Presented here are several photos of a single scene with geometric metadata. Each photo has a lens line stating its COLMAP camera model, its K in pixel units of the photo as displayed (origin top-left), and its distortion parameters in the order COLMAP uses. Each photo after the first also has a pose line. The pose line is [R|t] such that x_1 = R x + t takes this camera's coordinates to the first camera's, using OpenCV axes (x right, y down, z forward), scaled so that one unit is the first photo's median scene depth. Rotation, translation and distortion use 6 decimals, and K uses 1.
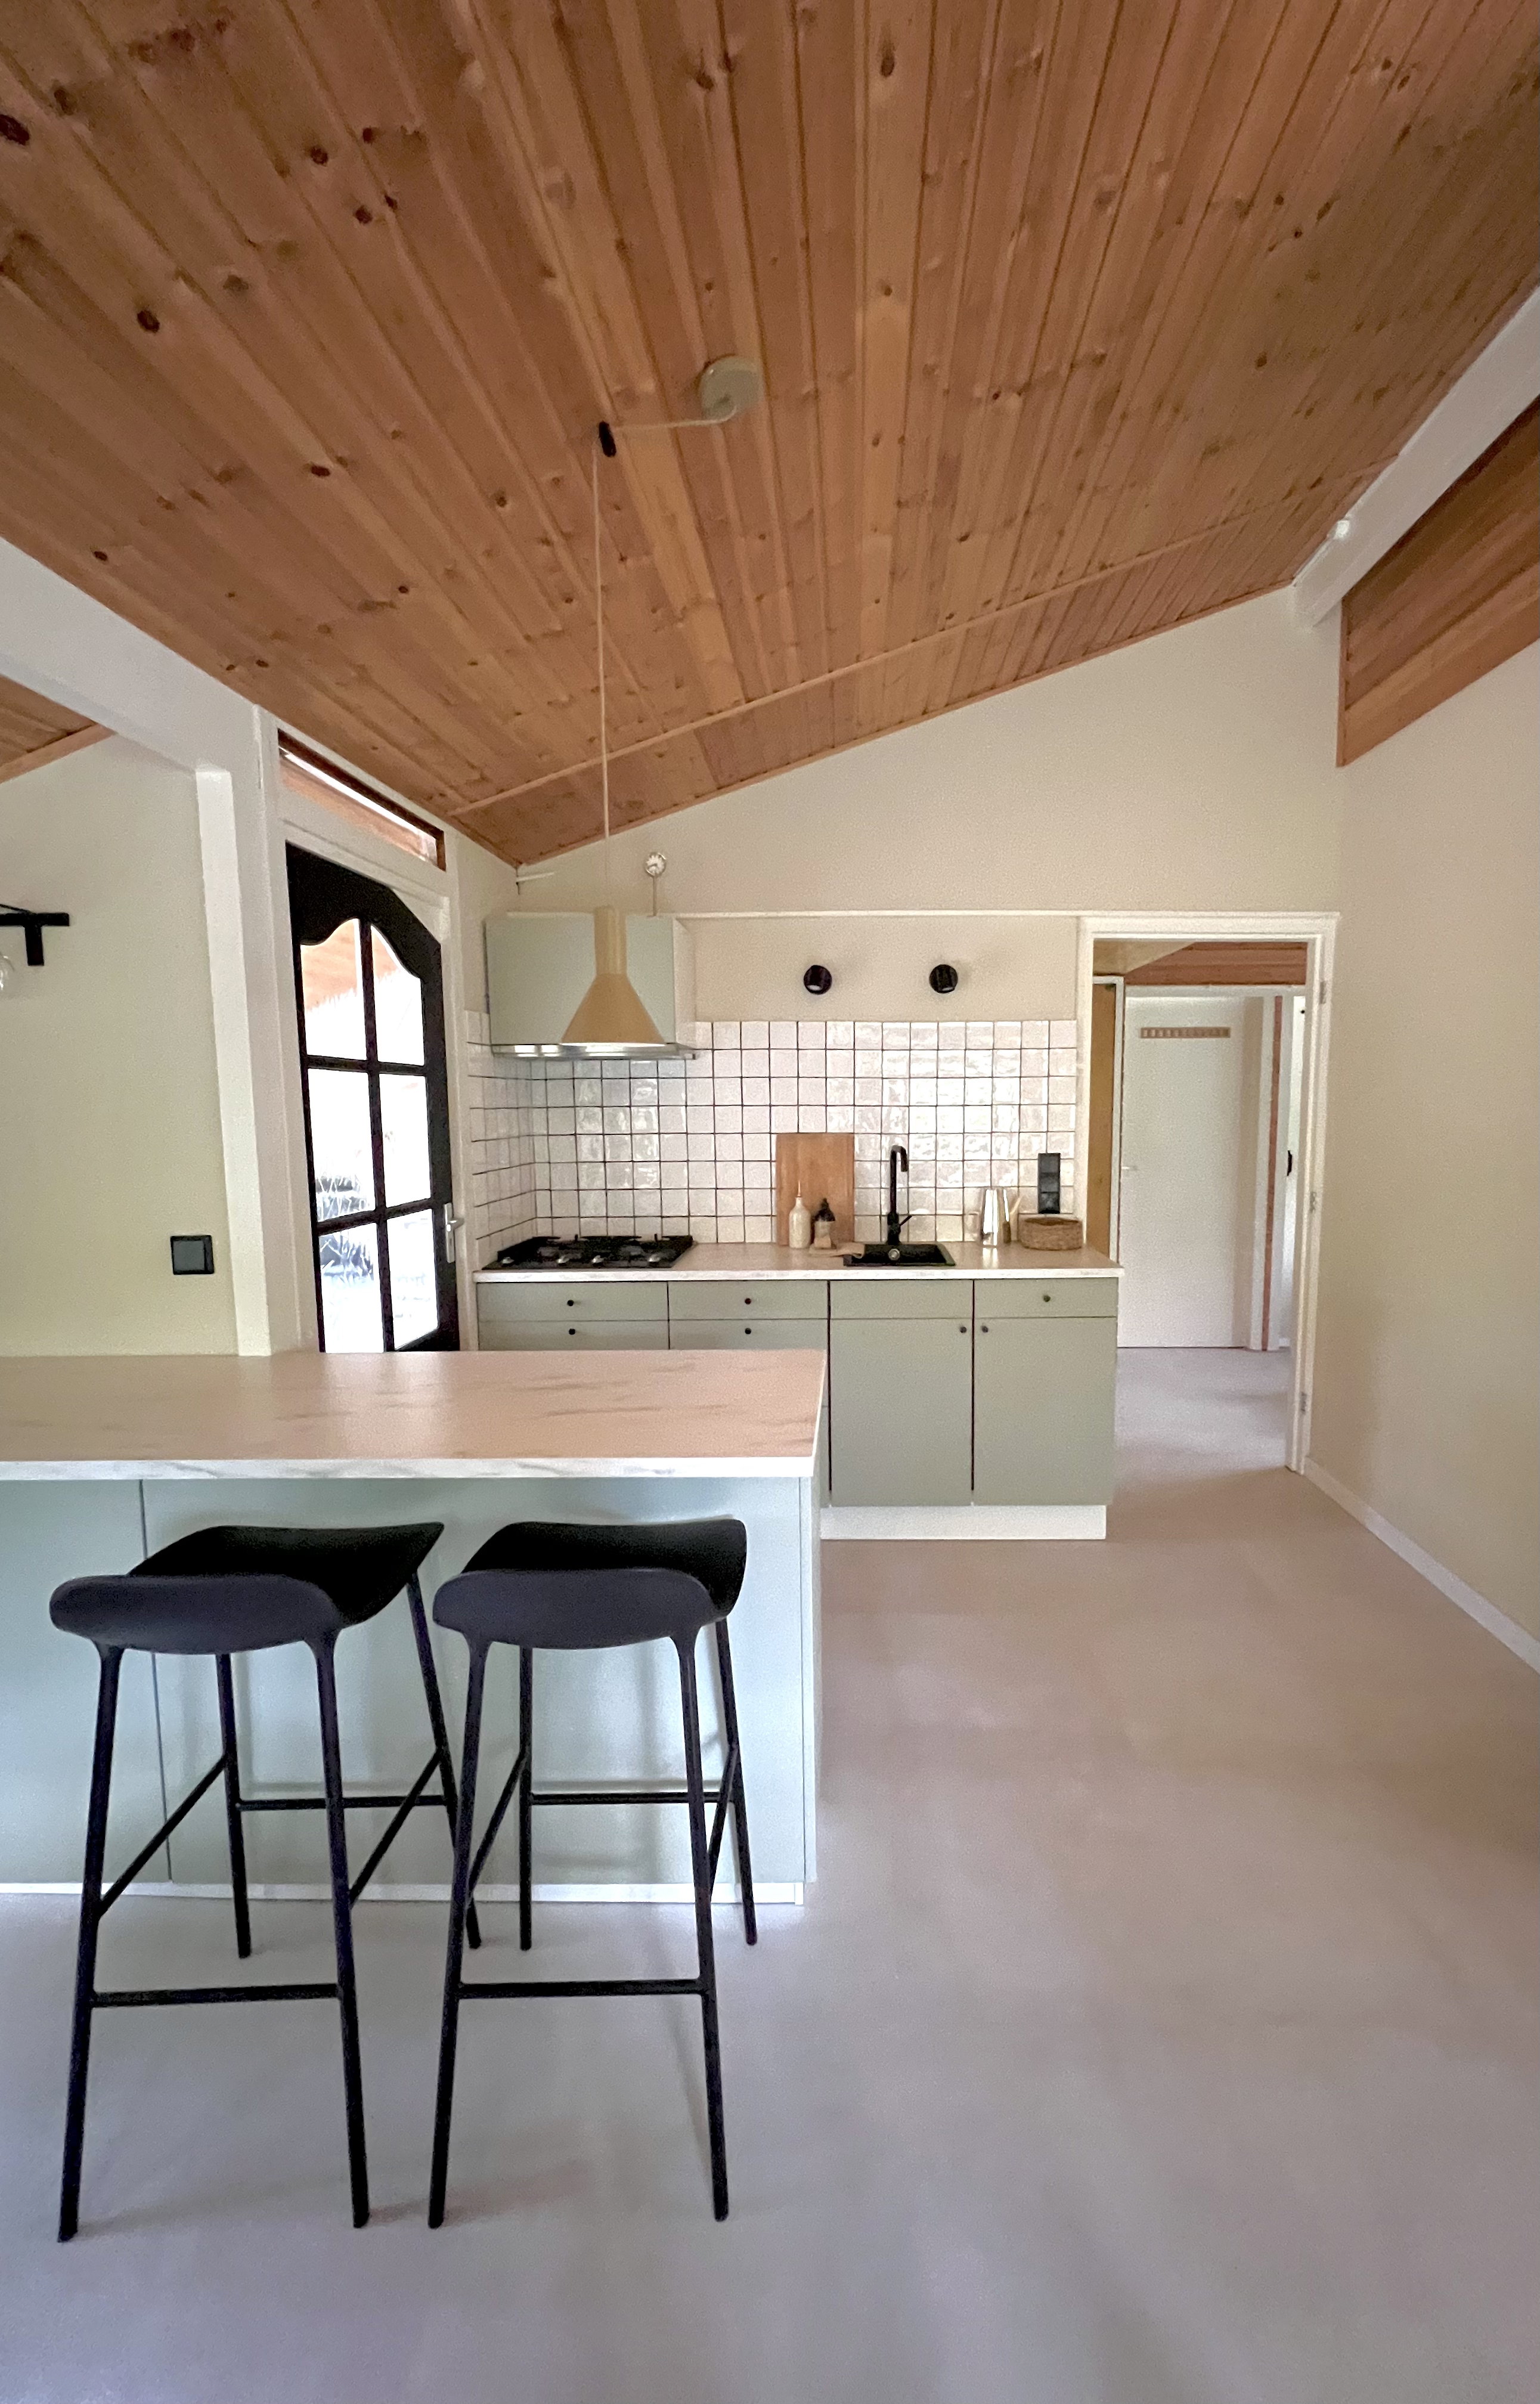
lens RADIAL K [[999.5, 0, 857.6], [0, 999.5, 1207.3], [0, 0, 1]] dist [0.001815, 0.000082]
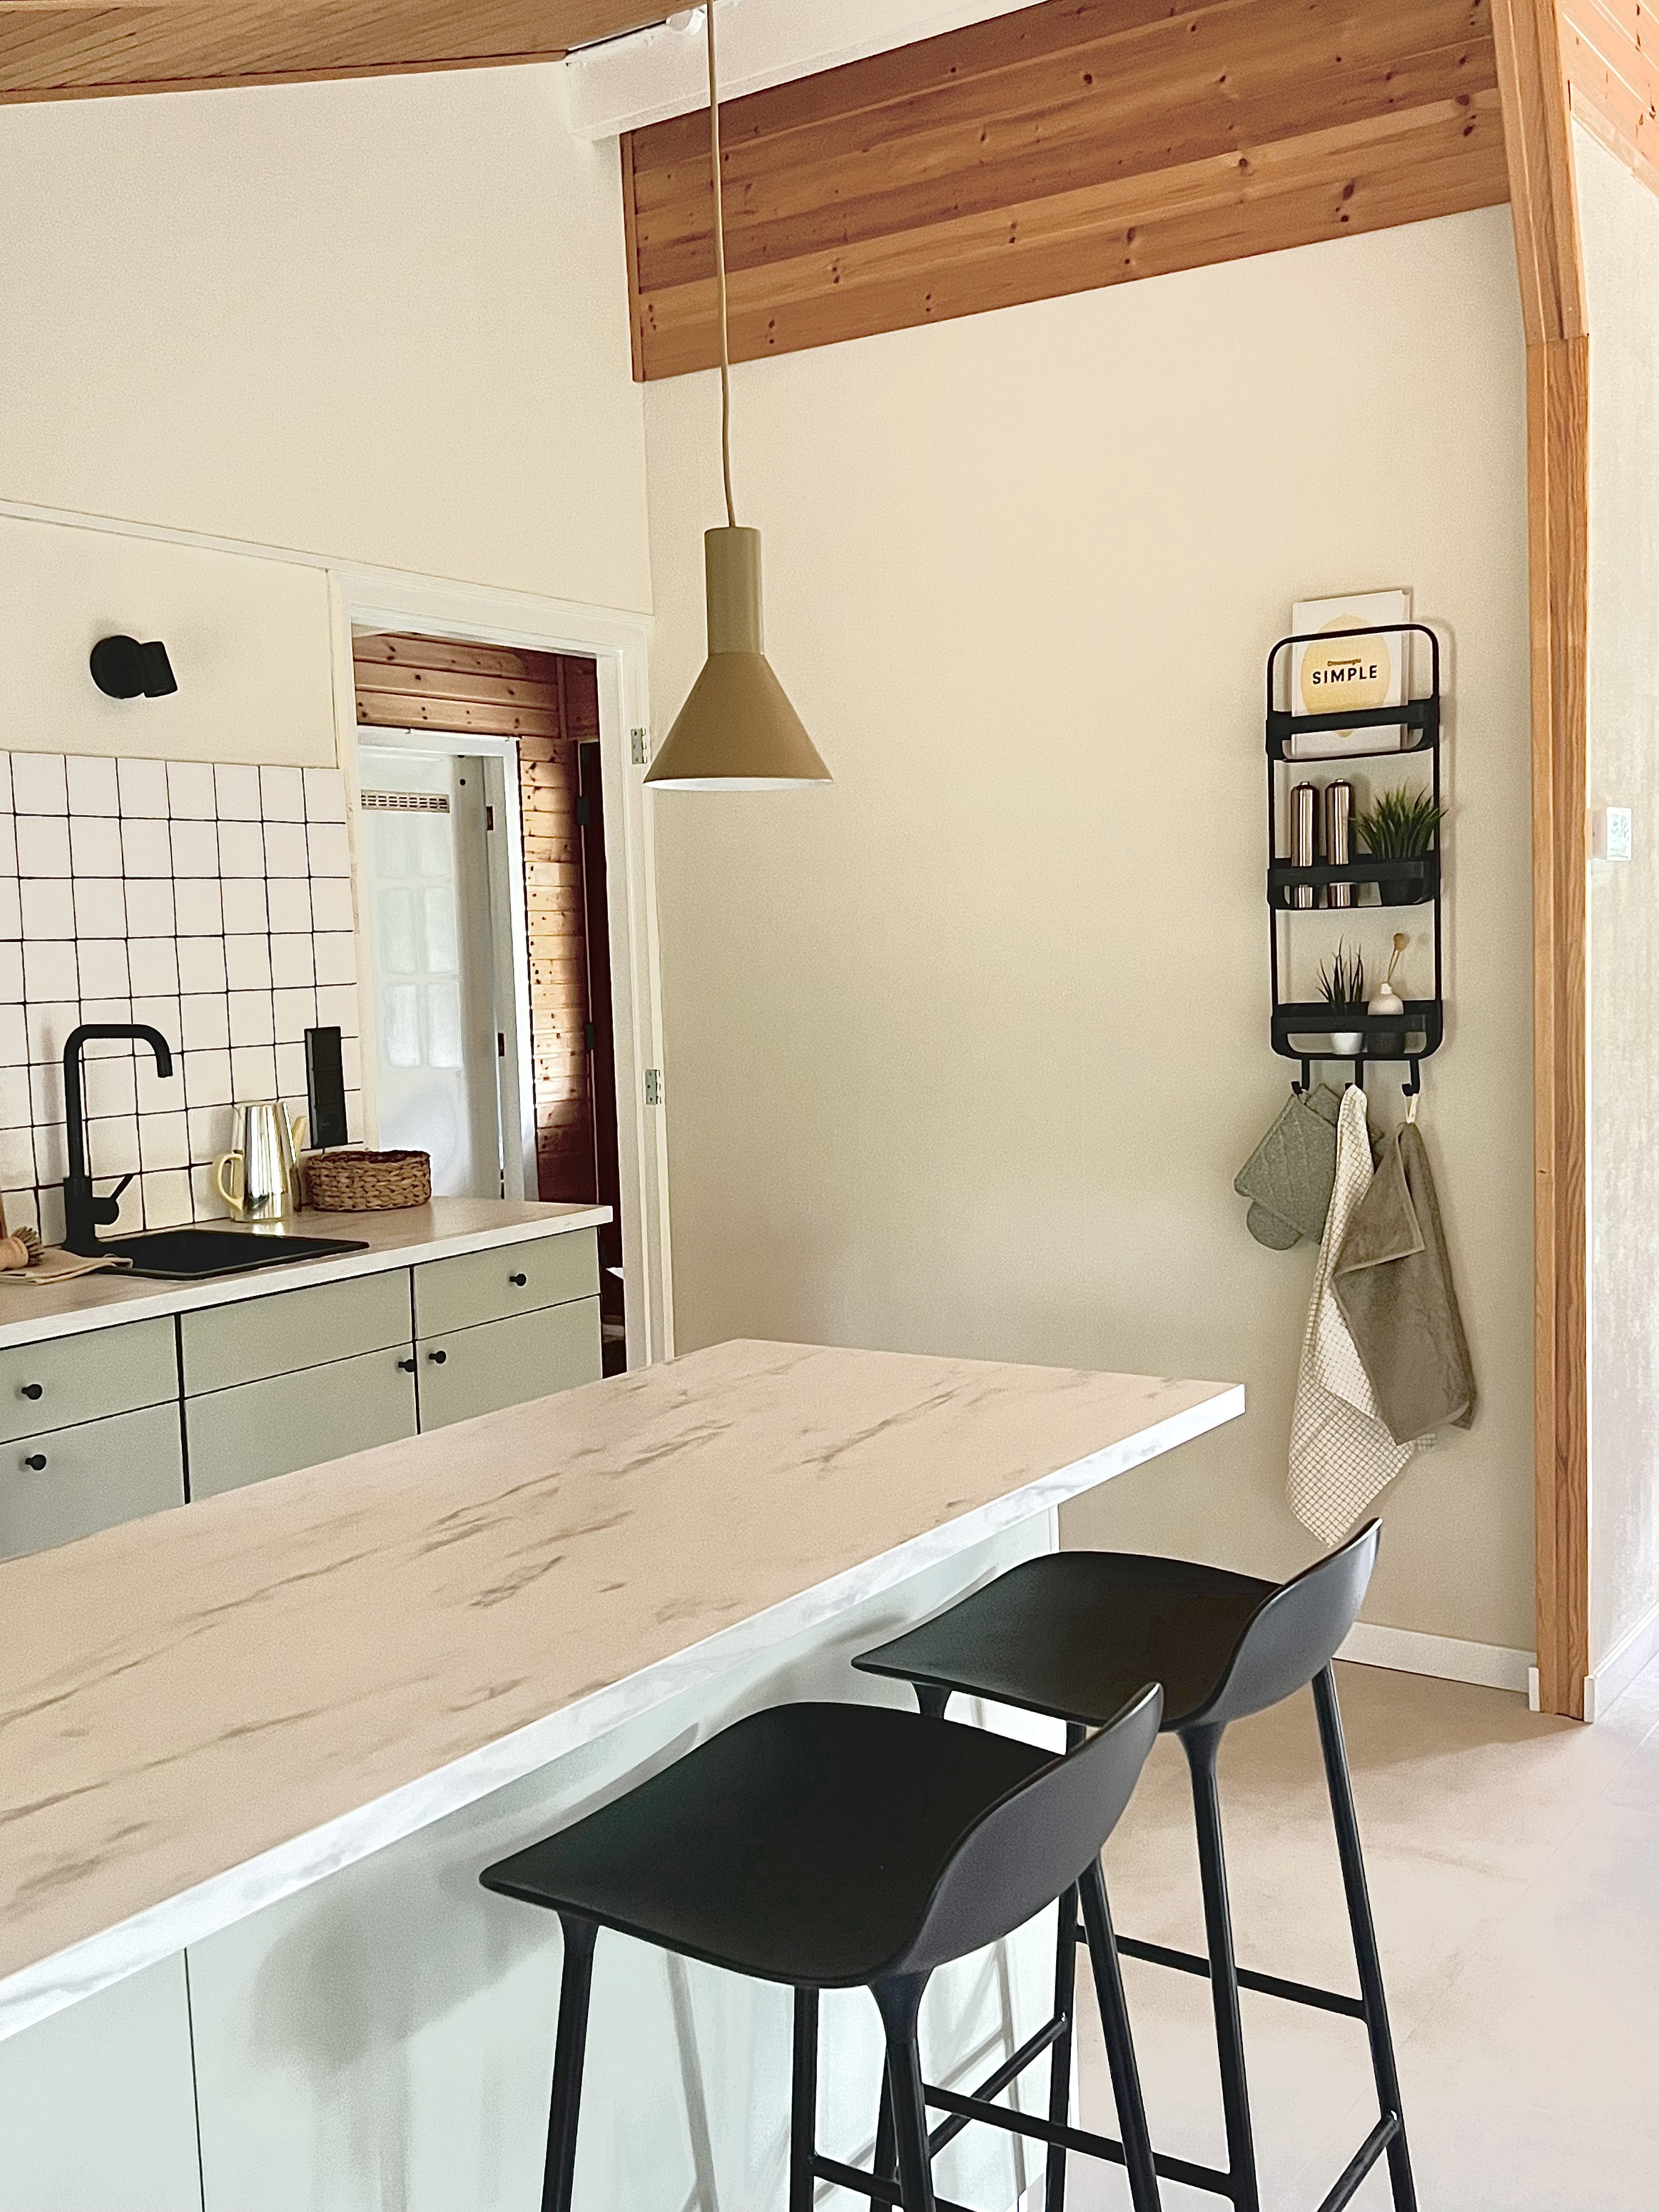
lens RADIAL K [[2194.3, 0, 825.3], [0, 2194.3, 1107.5], [0, 0, 1]] dist [0.084855, 0.000000]
pose [[0.567349, -0.082047, 0.819380, -0.594829], [0.121714, 0.992450, 0.015100, 0.000626], [-0.814433, 0.091163, 0.573052, 0.150239]]
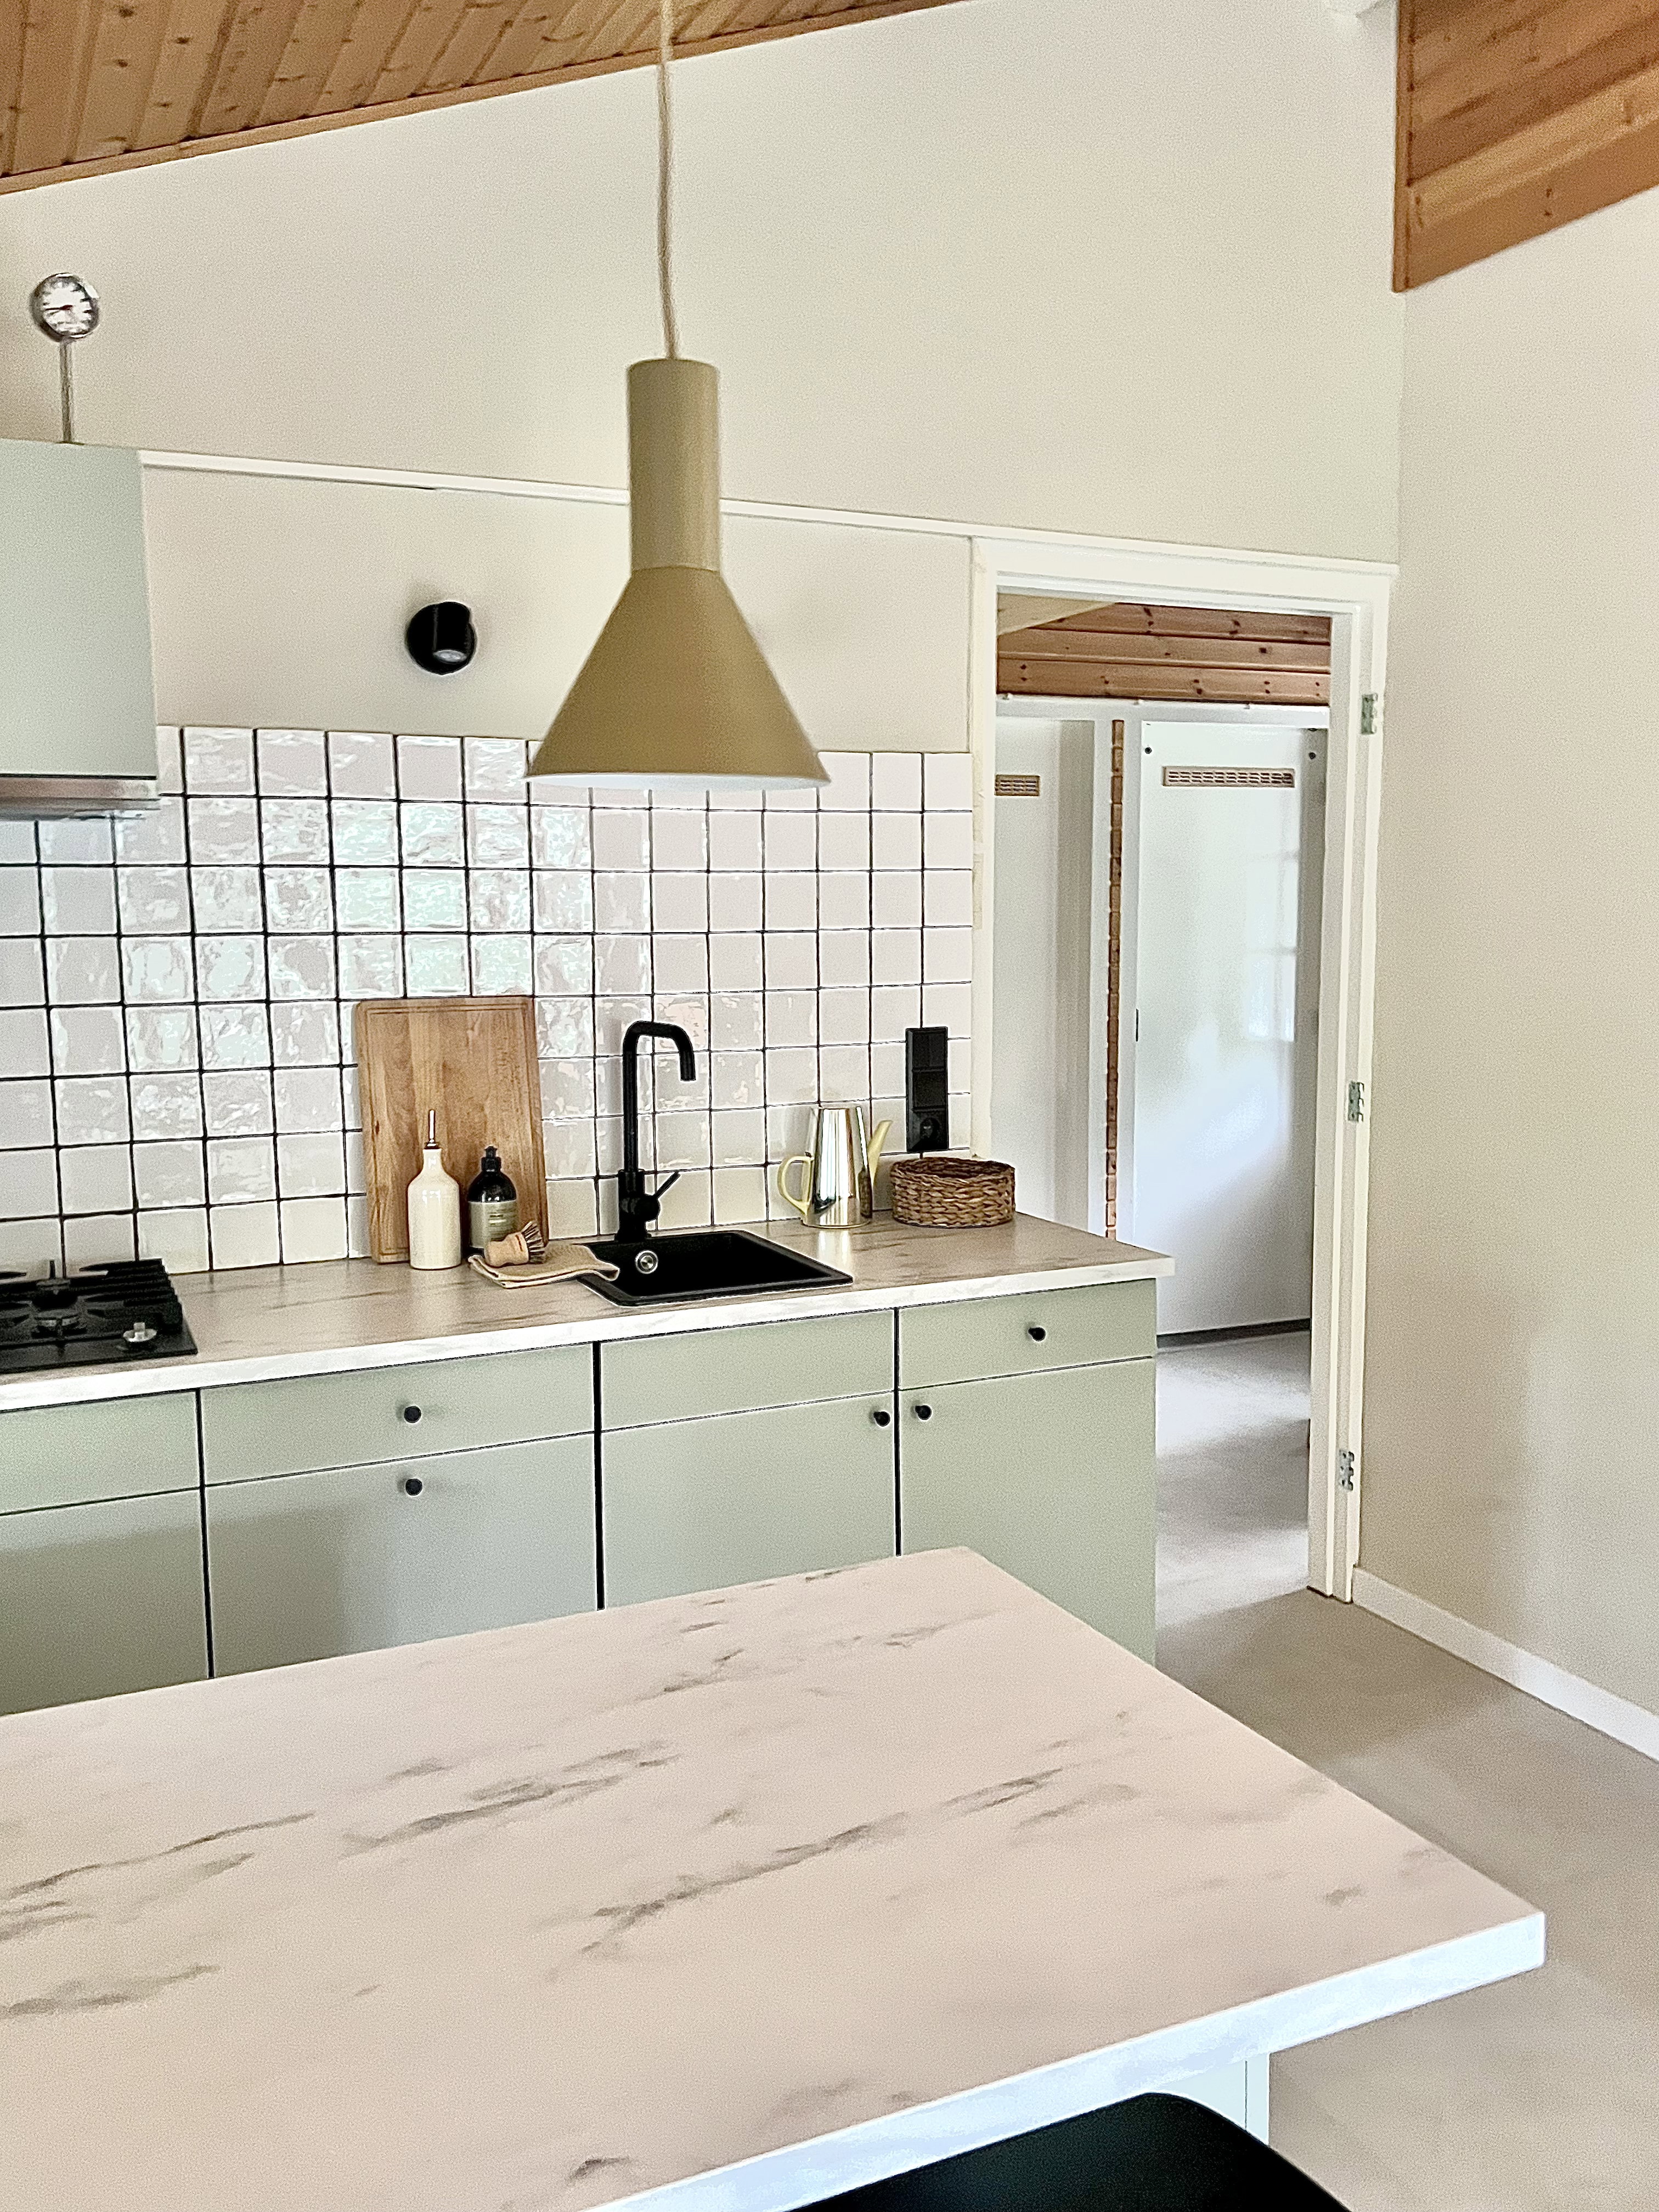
lens RADIAL K [[1853.2, 0, 844.3], [0, 1853.2, 1120.4], [0, 0, 1]] dist [0.058678, -0.047961]
pose [[0.904520, -0.053741, 0.423031, -0.230841], [0.051416, 0.998534, 0.016913, -0.025871], [-0.423319, 0.006452, 0.905958, 0.204534]]
